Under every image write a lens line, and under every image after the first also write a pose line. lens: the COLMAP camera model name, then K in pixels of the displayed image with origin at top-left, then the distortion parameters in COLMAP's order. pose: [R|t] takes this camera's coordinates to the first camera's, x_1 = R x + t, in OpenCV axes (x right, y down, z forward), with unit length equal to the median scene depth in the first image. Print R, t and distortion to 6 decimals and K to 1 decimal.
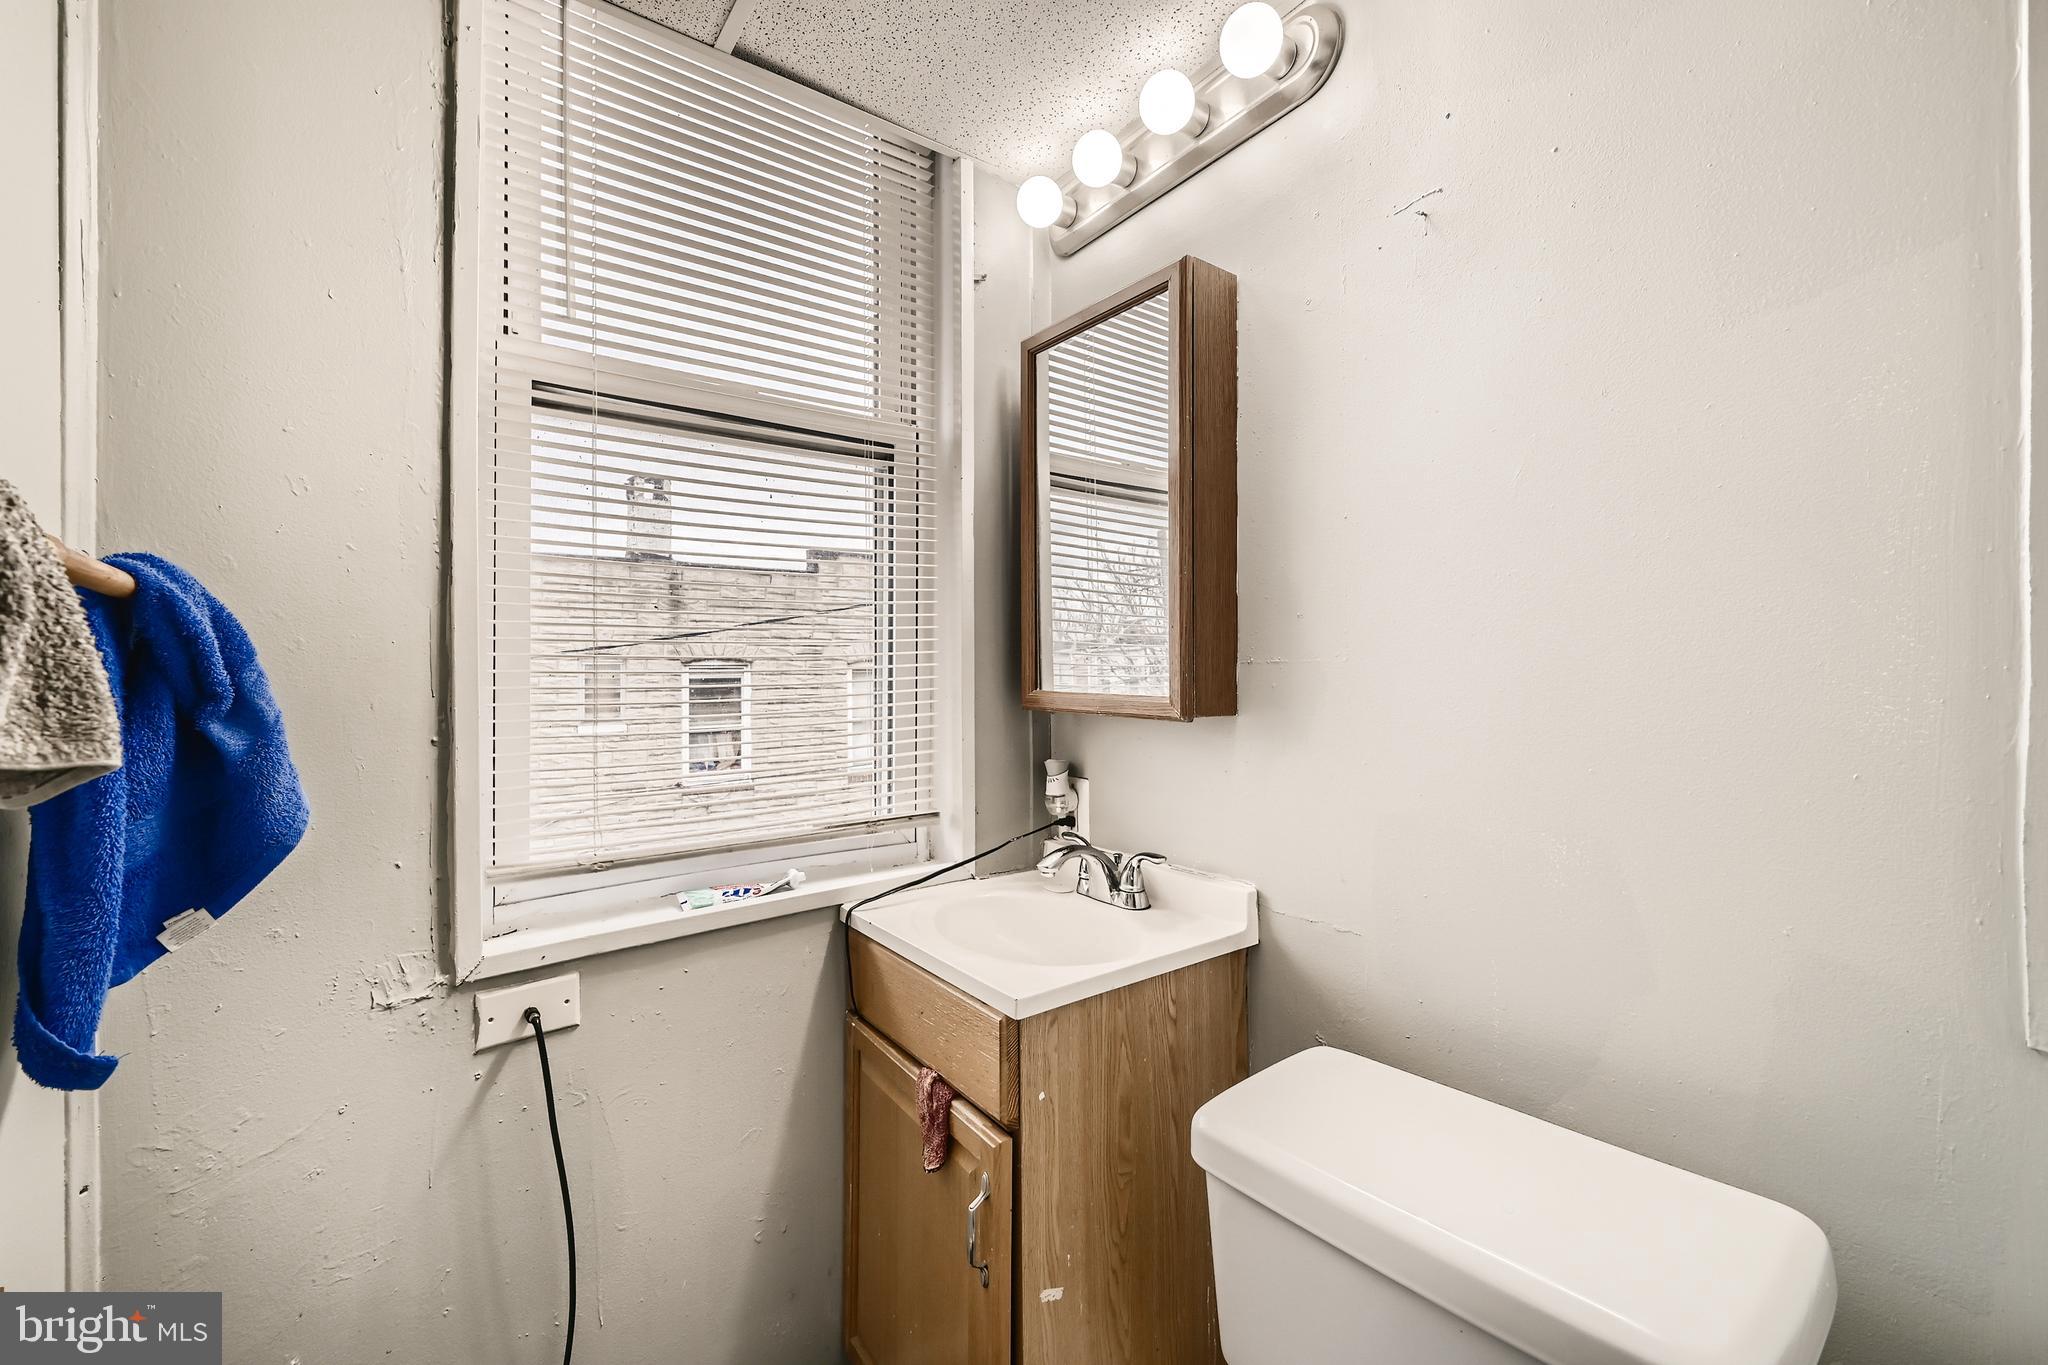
lens RADIAL K [[811.3, 0, 1013.1], [0, 811.3, 674.9], [0, 0, 1]] dist [0.000619, 0.000152]
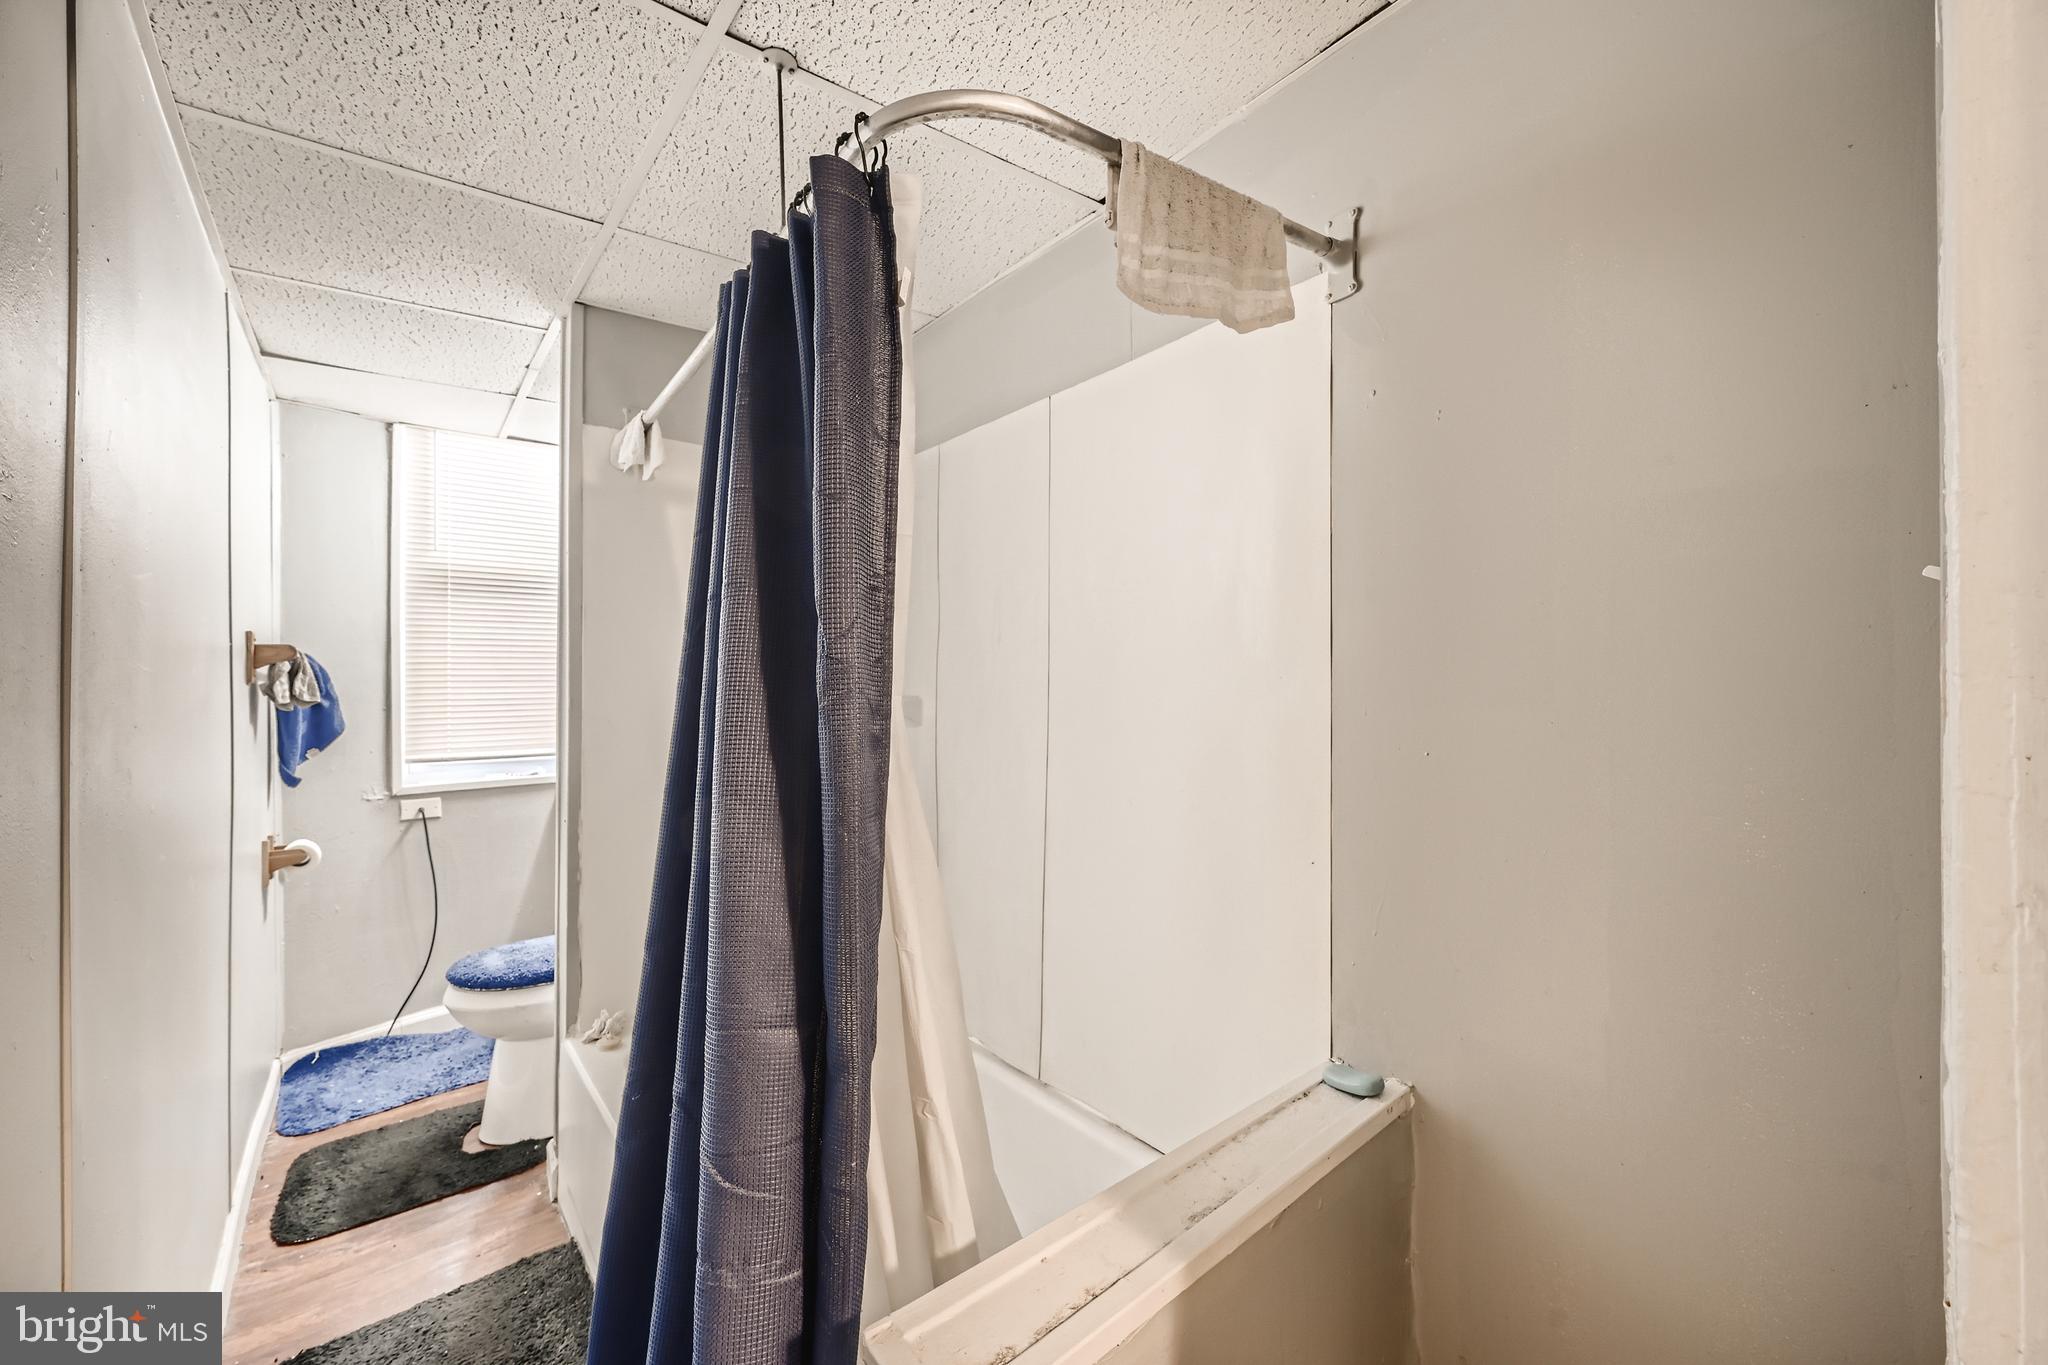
lens RADIAL K [[811.3, 0, 1018.9], [0, 811.3, 684.7], [0, 0, 1]] dist [0.000619, 0.000152]
pose [[0.999703, 0.000721, 0.024346, 1.388847], [-0.000744, 0.999999, 0.000931, -0.005740], [-0.024345, -0.000949, 0.999703, -1.827886]]
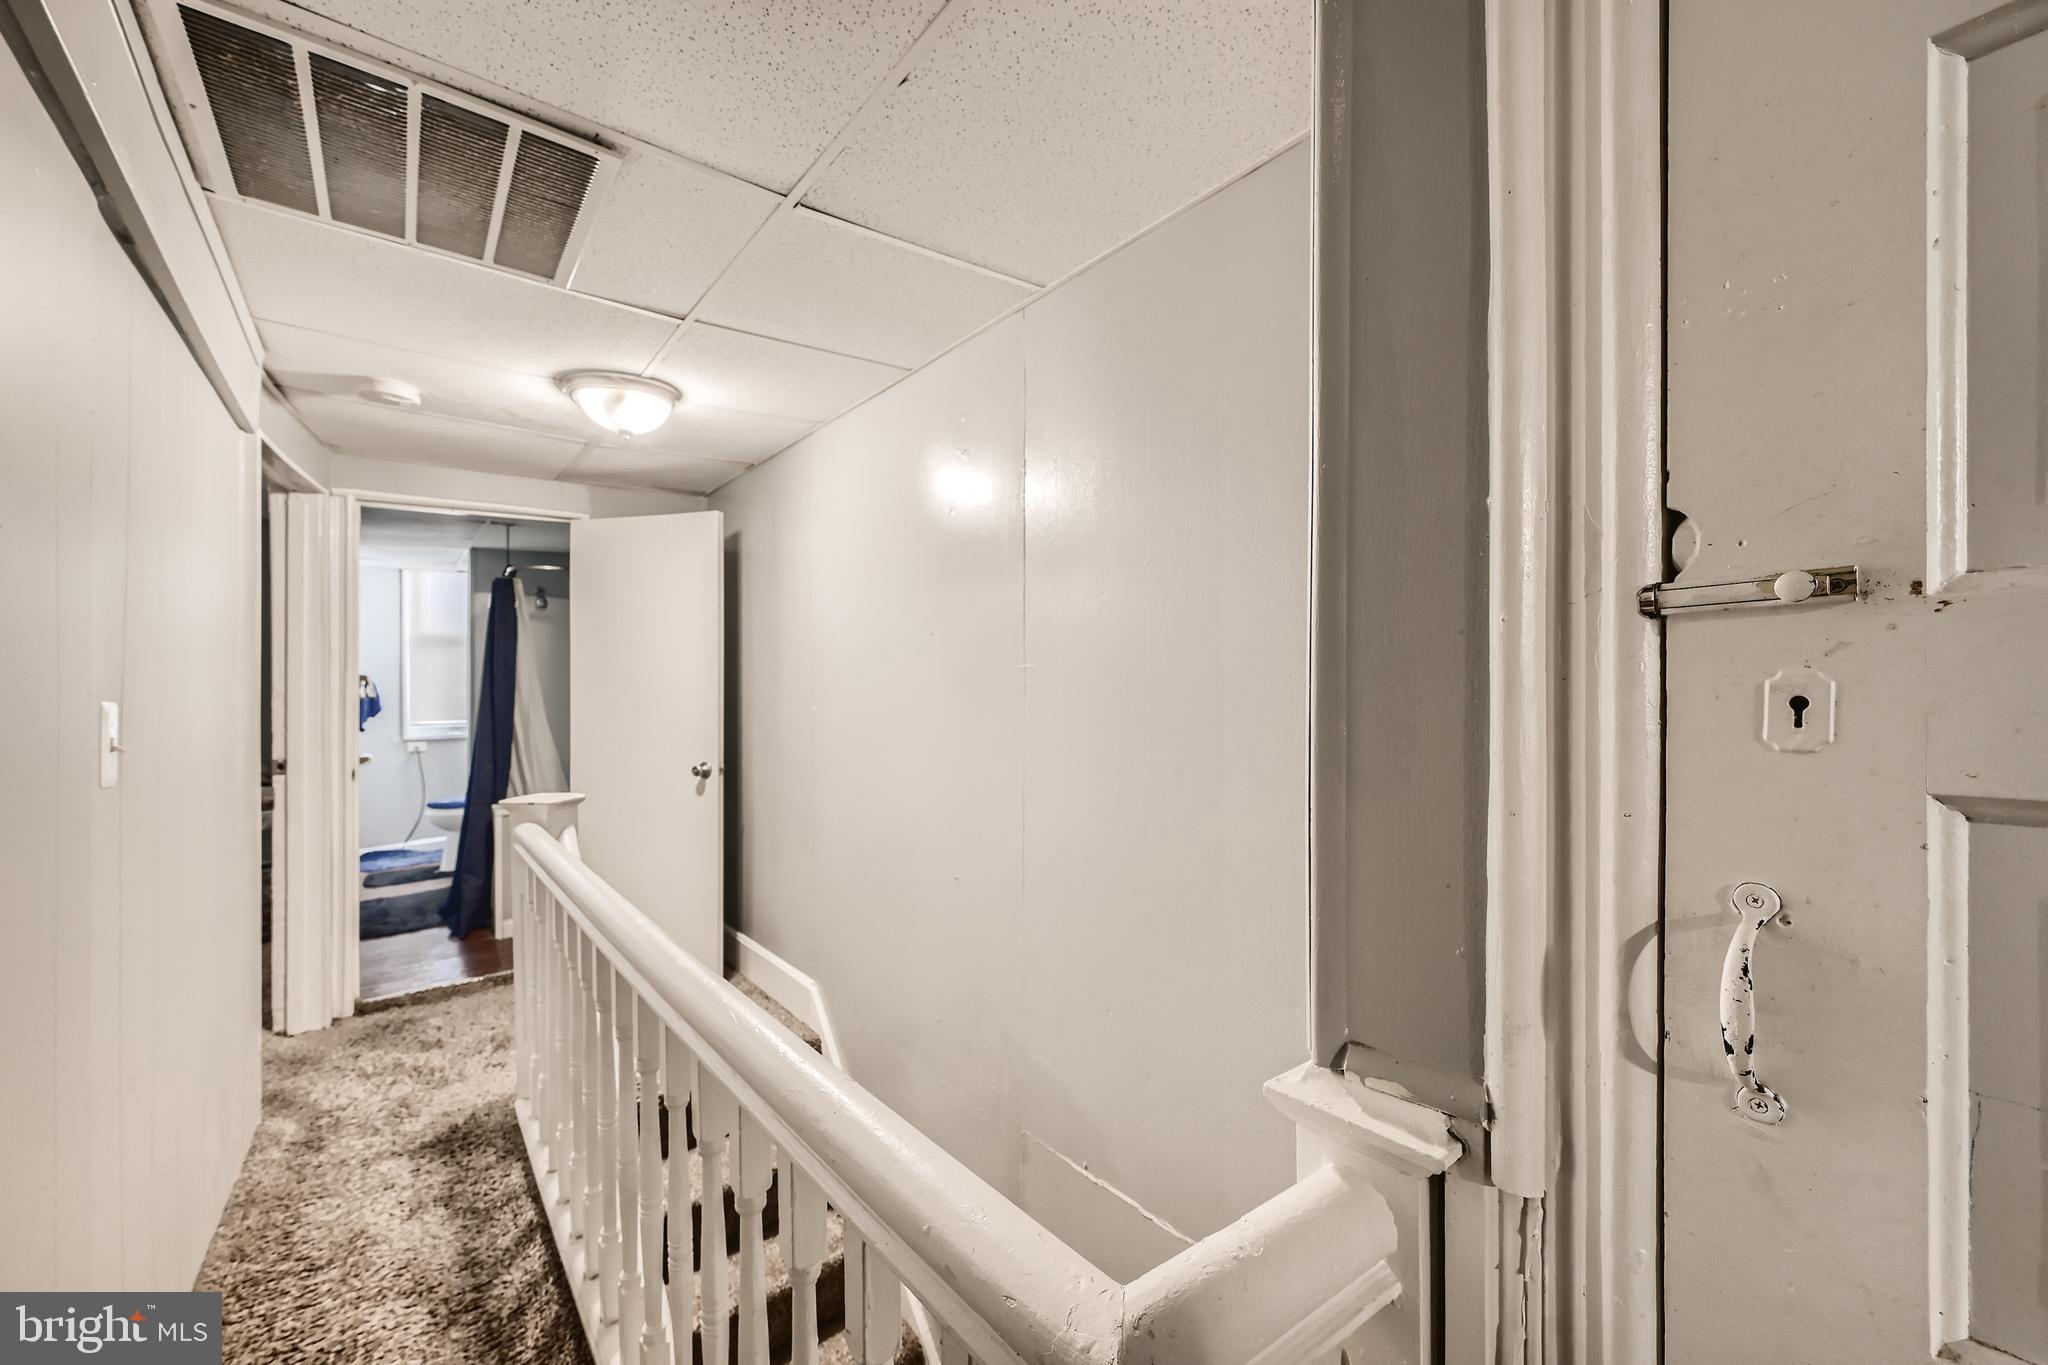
lens RADIAL K [[811.3, 0, 1037.0], [0, 811.3, 689.0], [0, 0, 1]] dist [0.000619, 0.000152]
pose [[0.999240, -0.002054, 0.038922, 3.780336], [0.001740, 0.999966, 0.008099, -0.043617], [-0.038937, -0.008025, 0.999209, -5.198366]]
